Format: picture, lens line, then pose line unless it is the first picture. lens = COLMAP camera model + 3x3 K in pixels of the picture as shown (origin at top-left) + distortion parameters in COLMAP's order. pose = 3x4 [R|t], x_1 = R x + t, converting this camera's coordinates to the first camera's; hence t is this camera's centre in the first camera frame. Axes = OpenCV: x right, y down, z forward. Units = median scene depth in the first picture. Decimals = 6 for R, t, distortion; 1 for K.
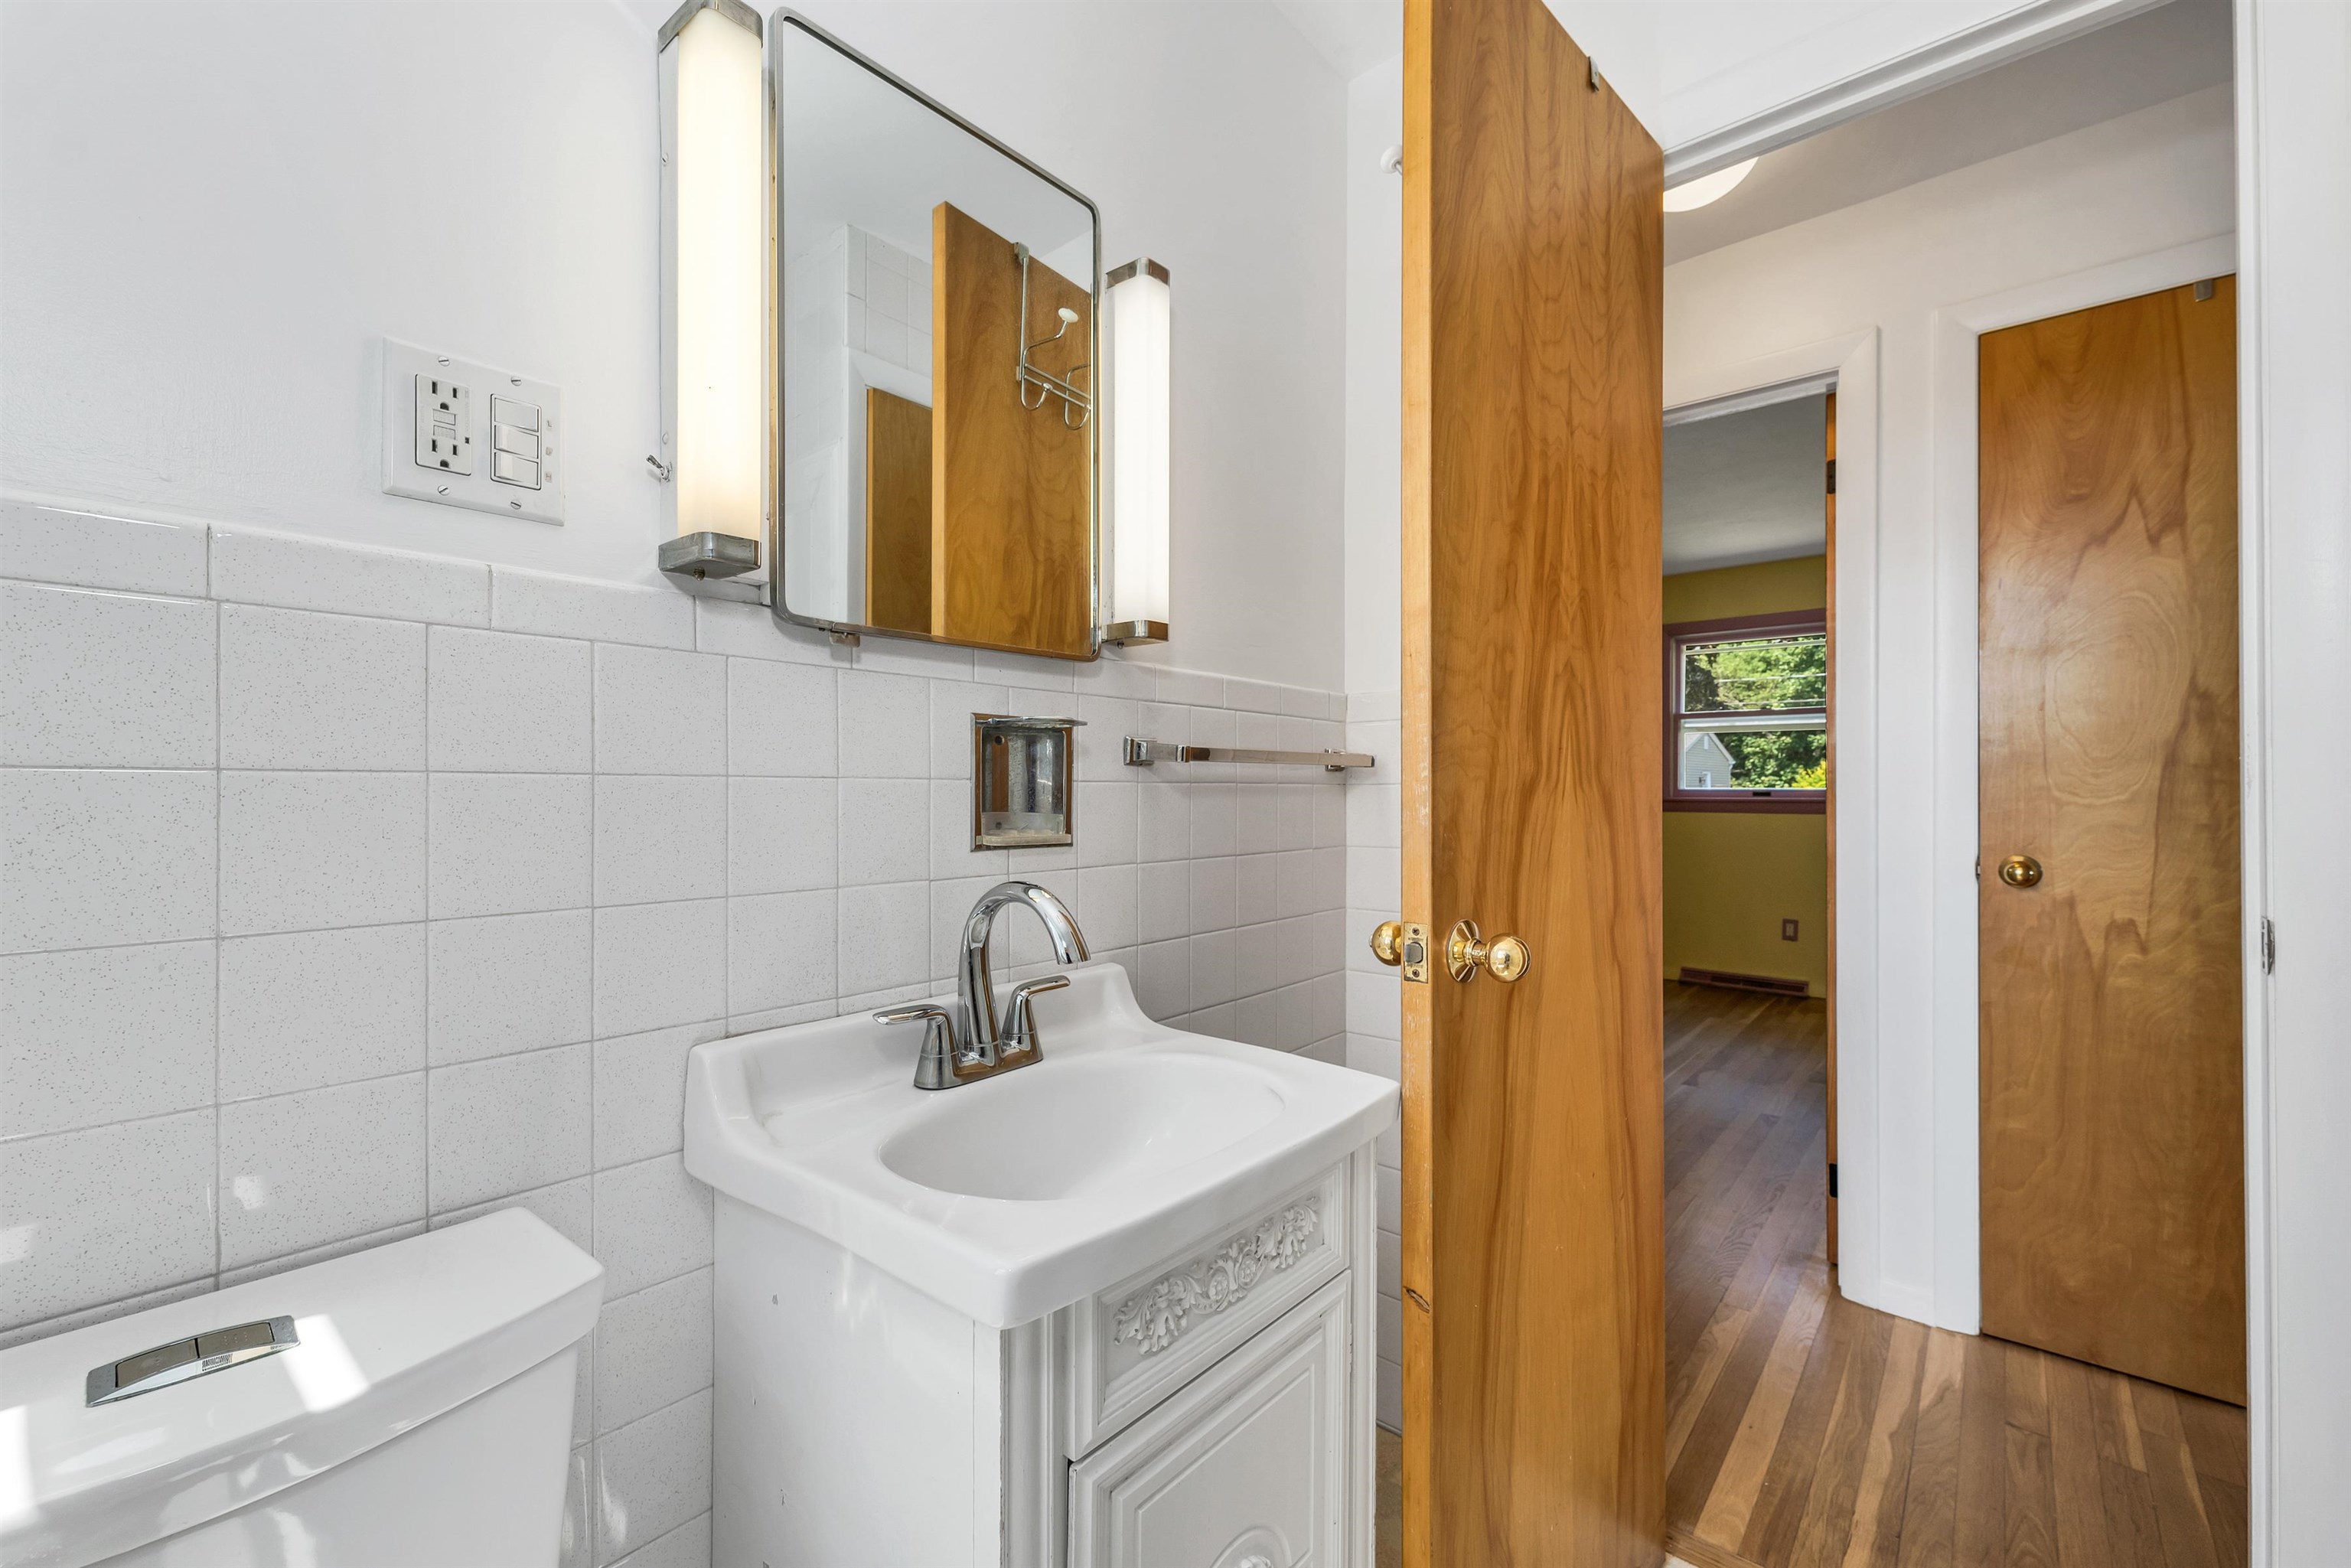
lens RADIAL K [[965.4, 0, 1165.4], [0, 965.4, 778.5], [0, 0, 1]] dist [0.001908, -0.000231]
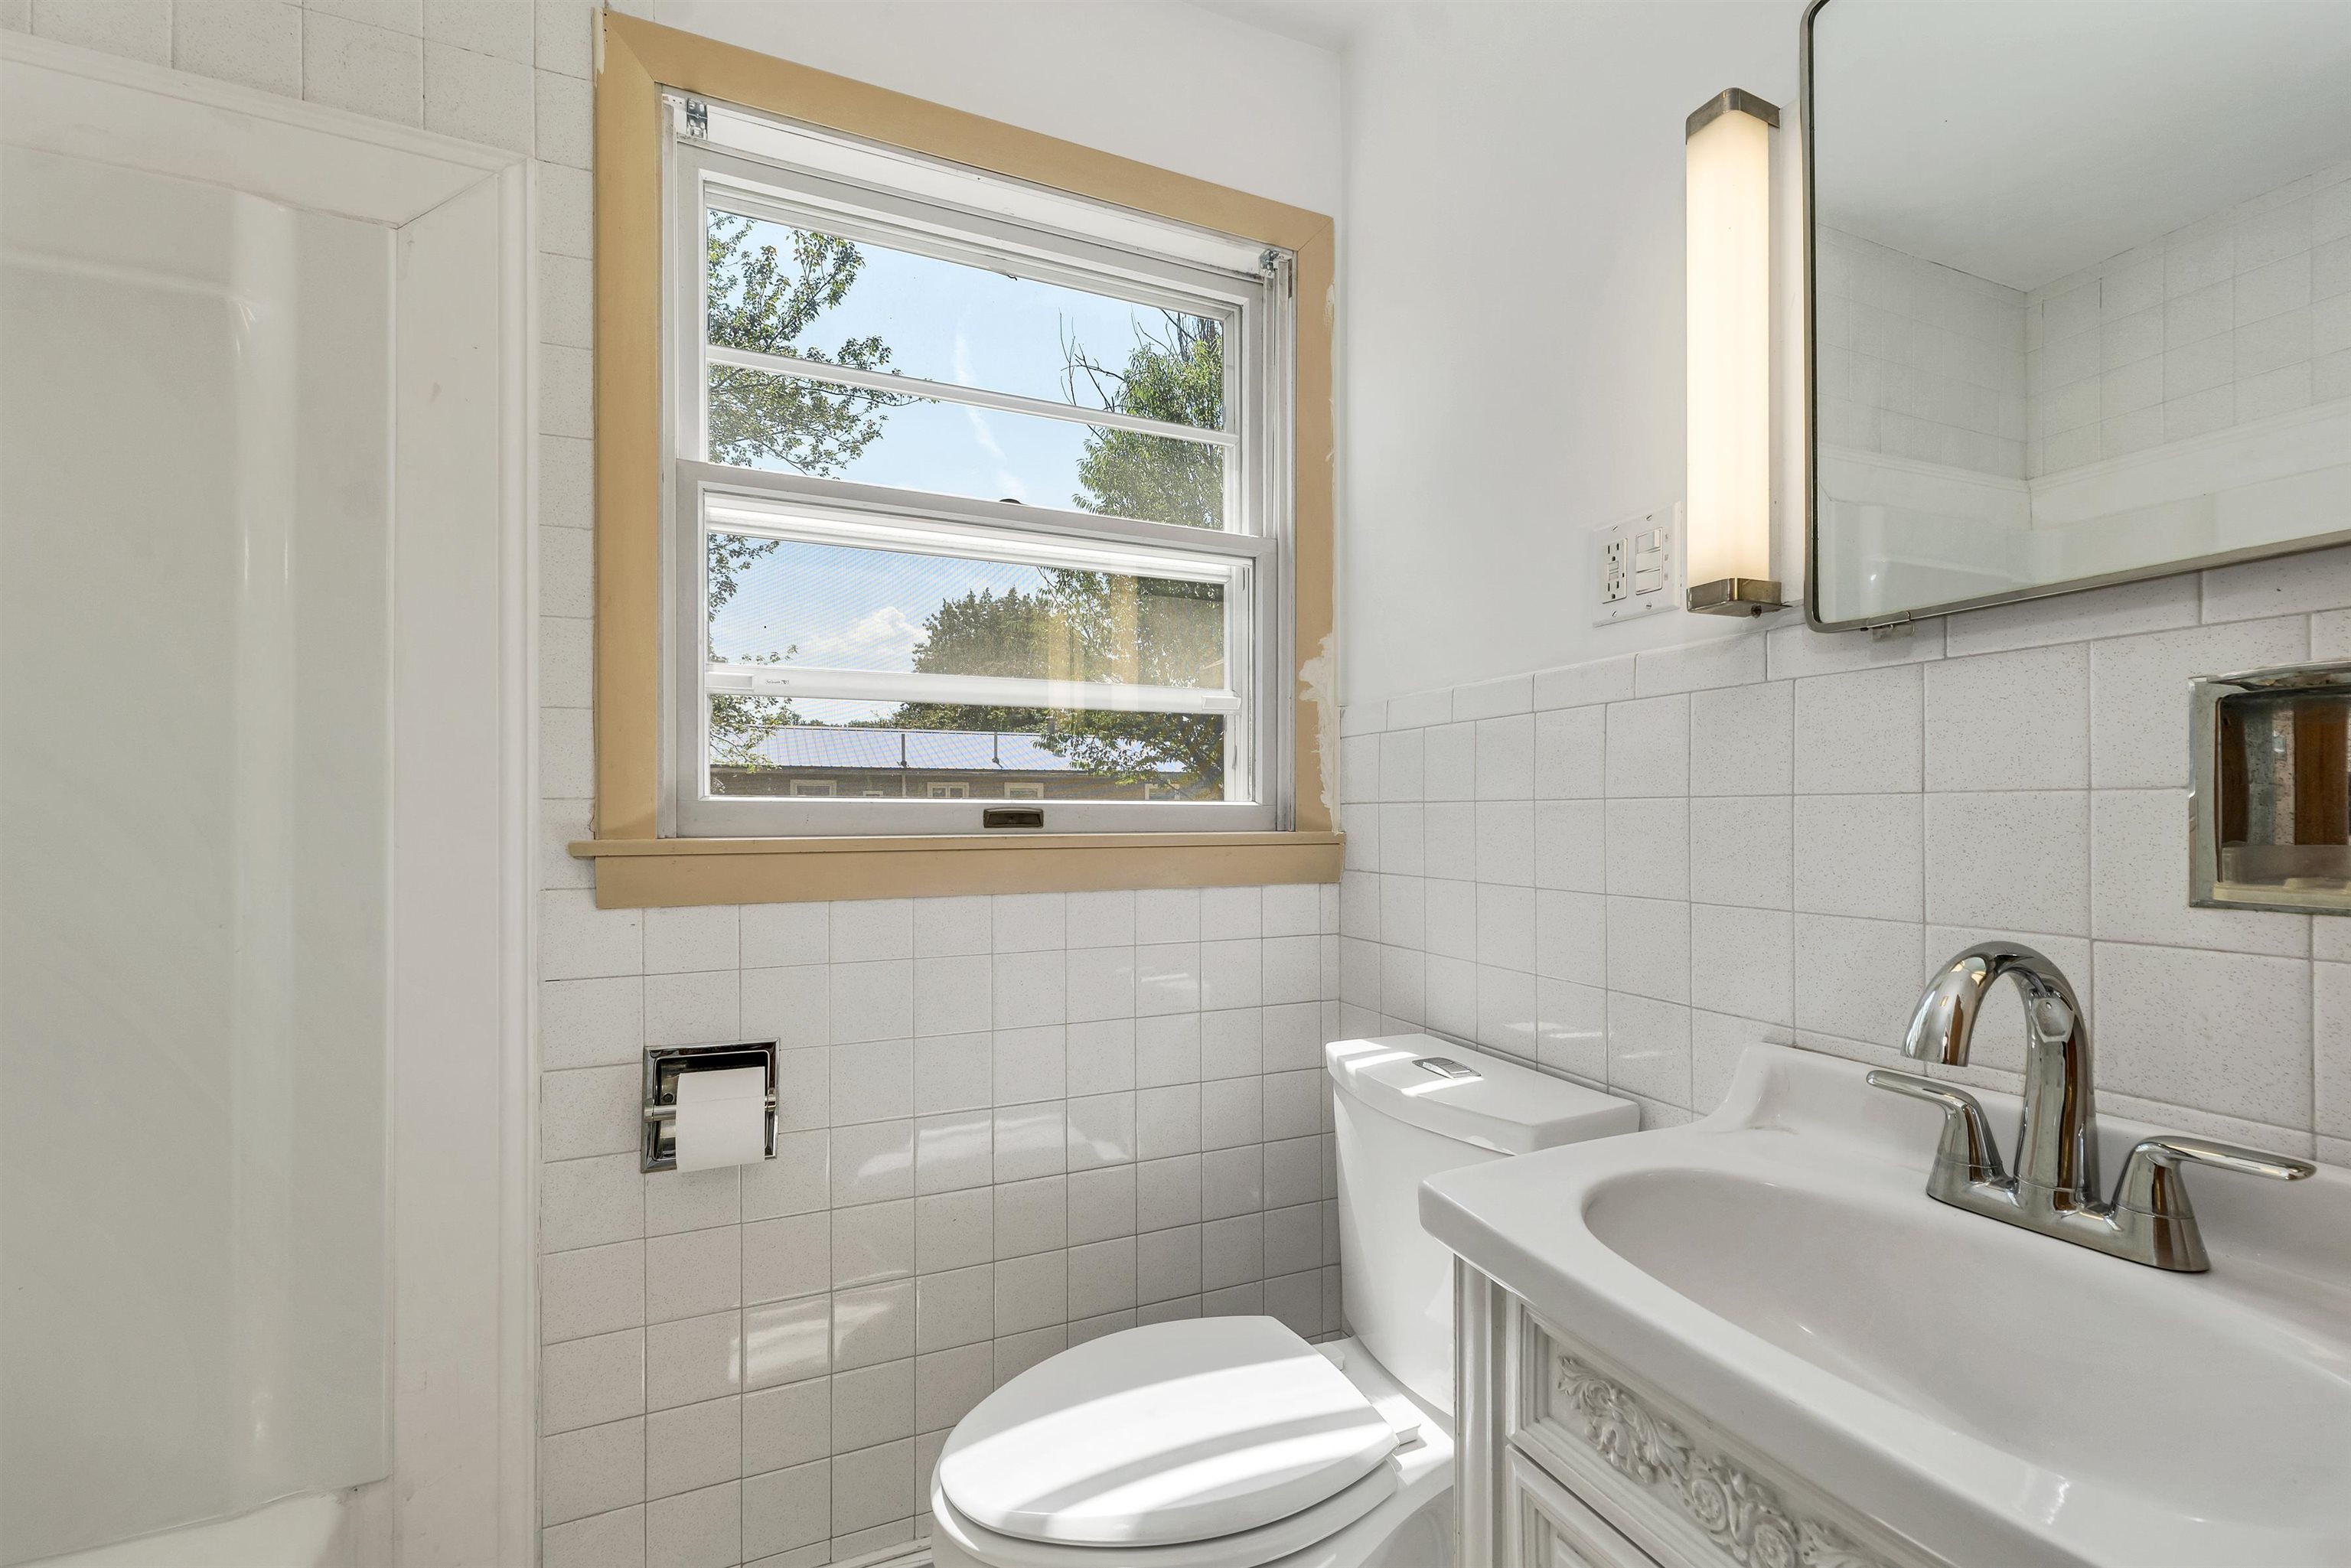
lens RADIAL K [[965.4, 0, 1165.4], [0, 965.4, 778.5], [0, 0, 1]] dist [0.001908, -0.000231]
pose [[-0.424818, -0.031349, -0.904736, 0.860942], [0.014847, 0.999025, -0.041588, 0.014123], [0.905157, -0.031099, -0.423939, 0.924179]]
